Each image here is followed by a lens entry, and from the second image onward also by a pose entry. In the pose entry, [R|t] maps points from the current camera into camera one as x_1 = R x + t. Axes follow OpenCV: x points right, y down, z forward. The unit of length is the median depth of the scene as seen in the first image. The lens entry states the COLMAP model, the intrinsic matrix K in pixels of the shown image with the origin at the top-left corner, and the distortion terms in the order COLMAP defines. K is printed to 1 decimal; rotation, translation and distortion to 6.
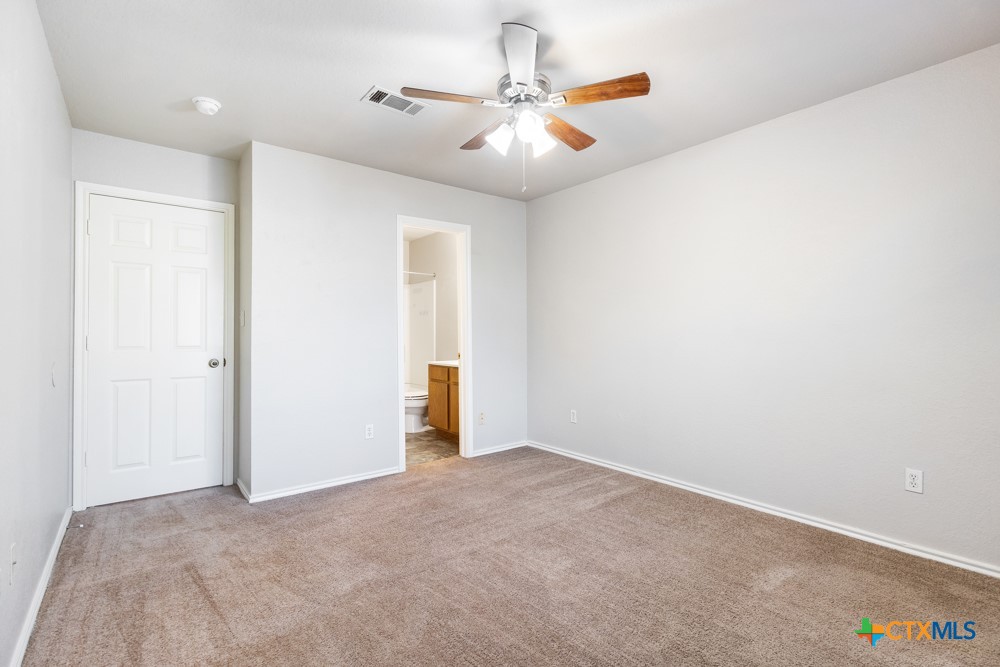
lens RADIAL K [[464.7, 0, 496.3], [0, 464.7, 333.6], [0, 0, 1]] dist [-0.001568, 0.002617]
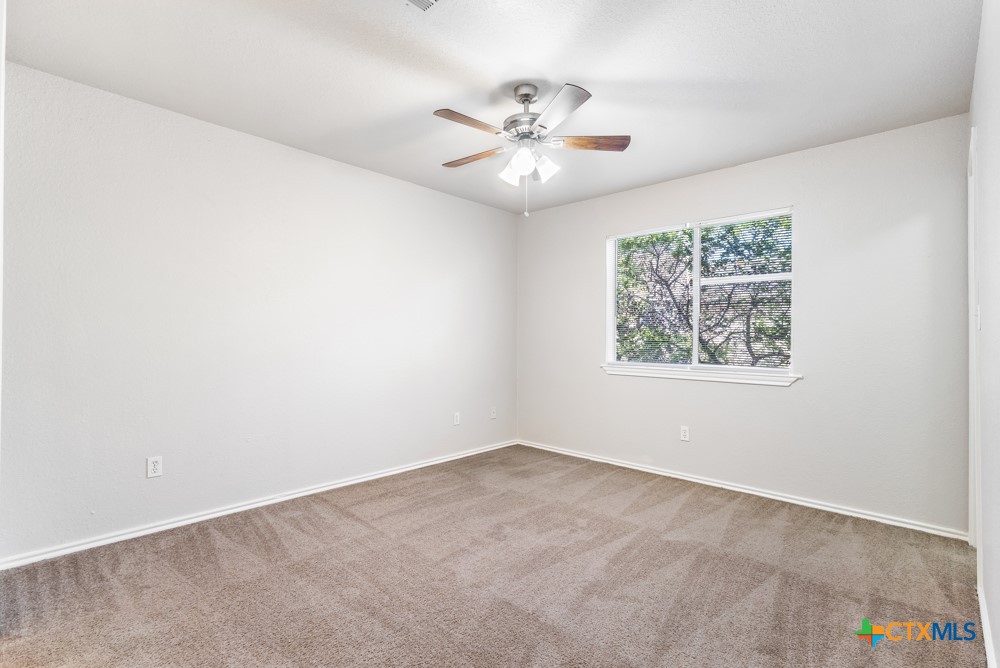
lens RADIAL K [[464.7, 0, 497.3], [0, 464.7, 333.6], [0, 0, 1]] dist [-0.001568, 0.002617]
pose [[-0.109336, 0.000075, 0.994005, -0.638734], [0.004064, 0.999992, 0.000371, -0.006348], [-0.993997, 0.004081, -0.109335, 0.727991]]
